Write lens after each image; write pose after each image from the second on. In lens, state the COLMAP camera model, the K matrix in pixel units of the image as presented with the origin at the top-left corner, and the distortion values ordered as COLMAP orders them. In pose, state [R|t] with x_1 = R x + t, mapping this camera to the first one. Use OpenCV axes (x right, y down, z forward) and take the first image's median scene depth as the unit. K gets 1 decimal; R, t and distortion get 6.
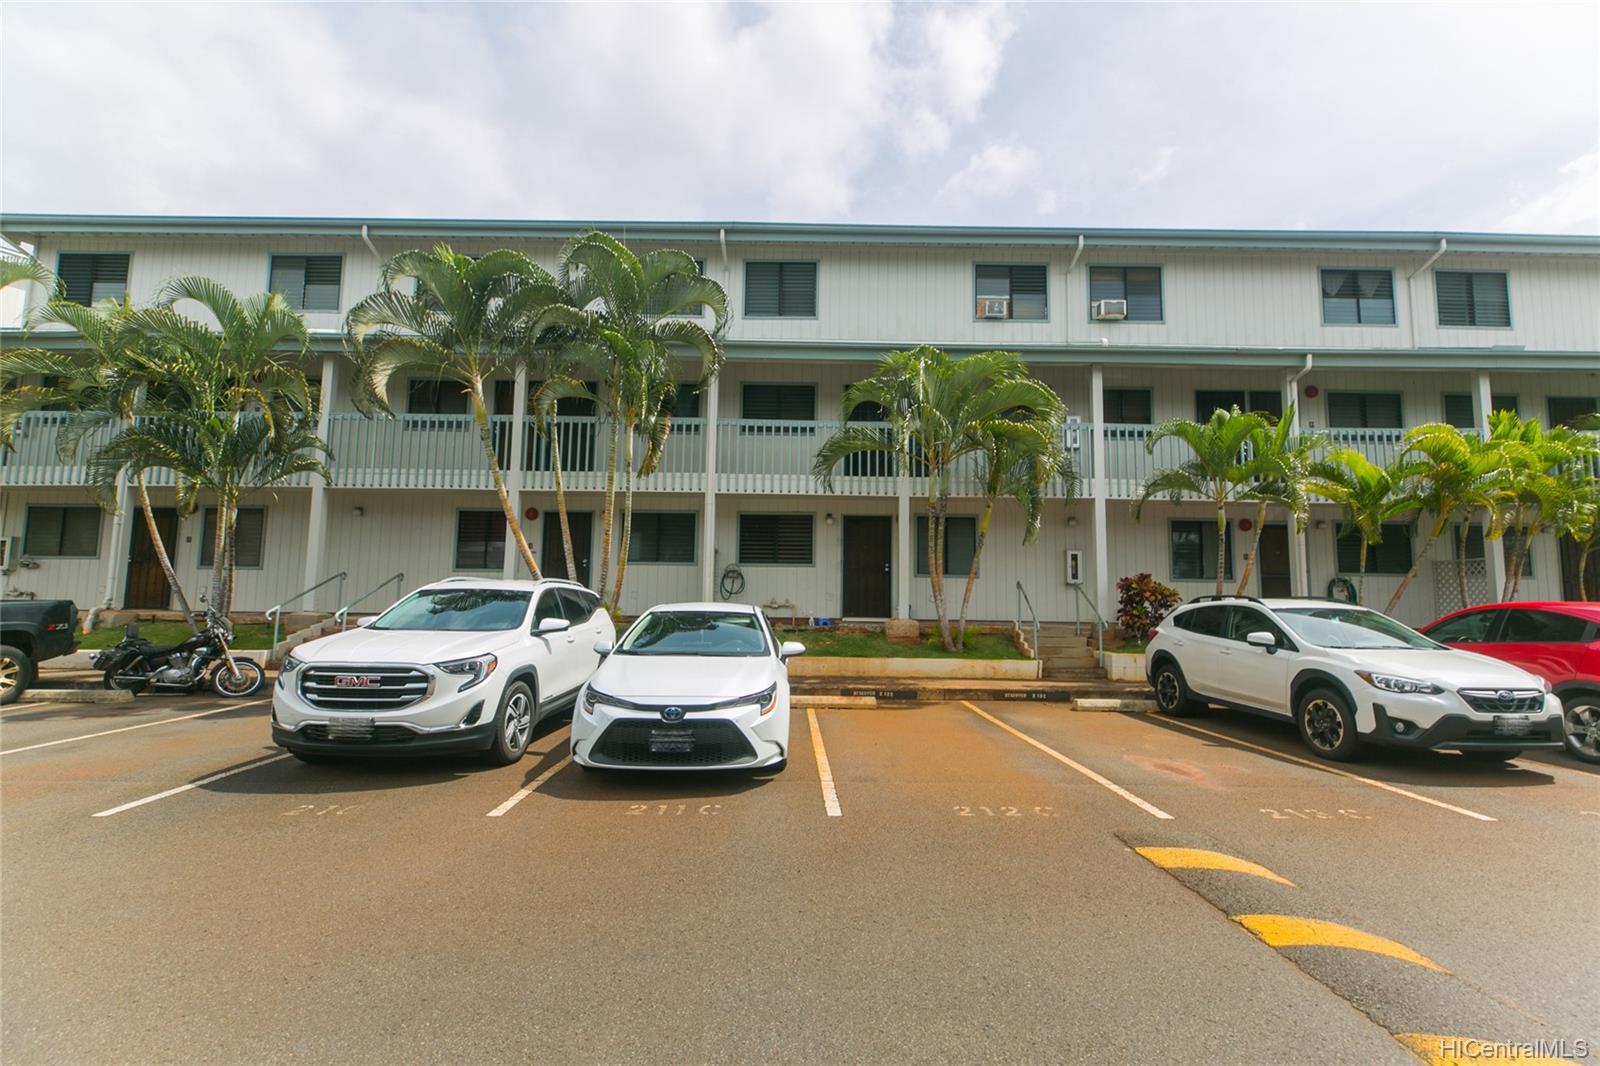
lens RADIAL K [[717.4, 0, 809.6], [0, 717.4, 539.7], [0, 0, 1]] dist [0.014019, -0.009728]
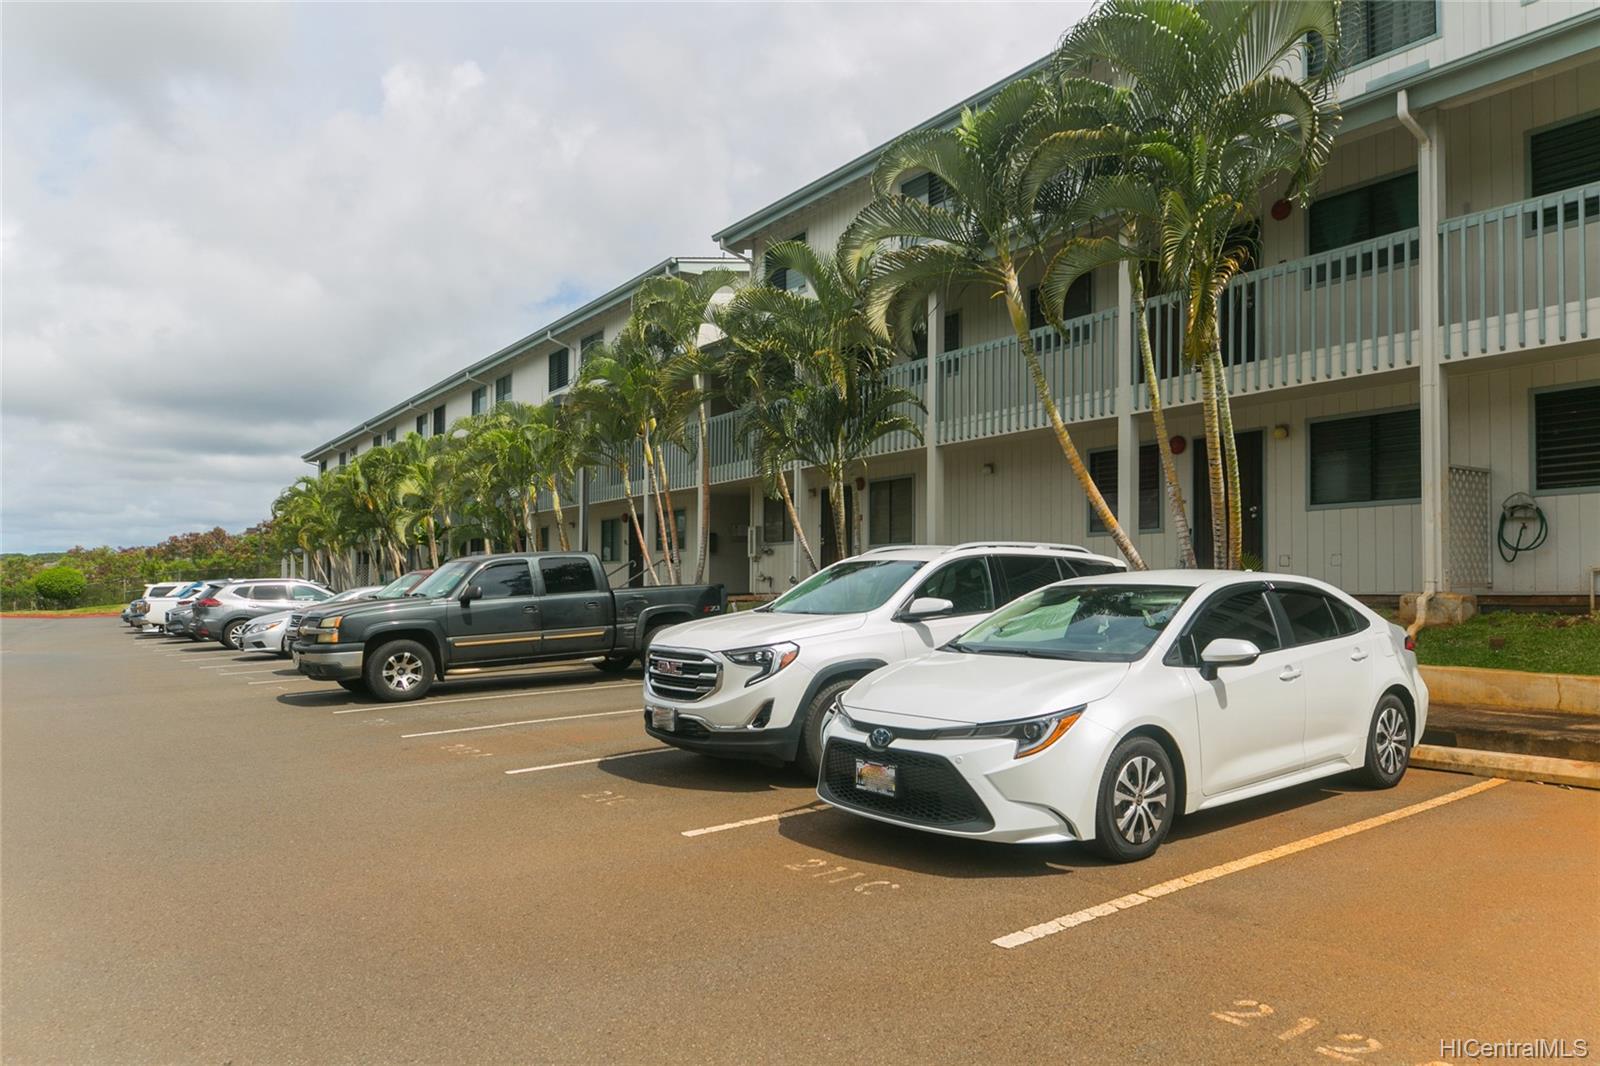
lens RADIAL K [[1039.9, 0, 800.2], [0, 1039.9, 552.0], [0, 0, 1]] dist [0.006095, 0.001751]
pose [[0.587078, -0.043073, -0.808384, 0.500304], [0.092900, 0.995571, 0.014420, 0.045153], [0.804182, -0.083565, 0.588479, 0.349991]]
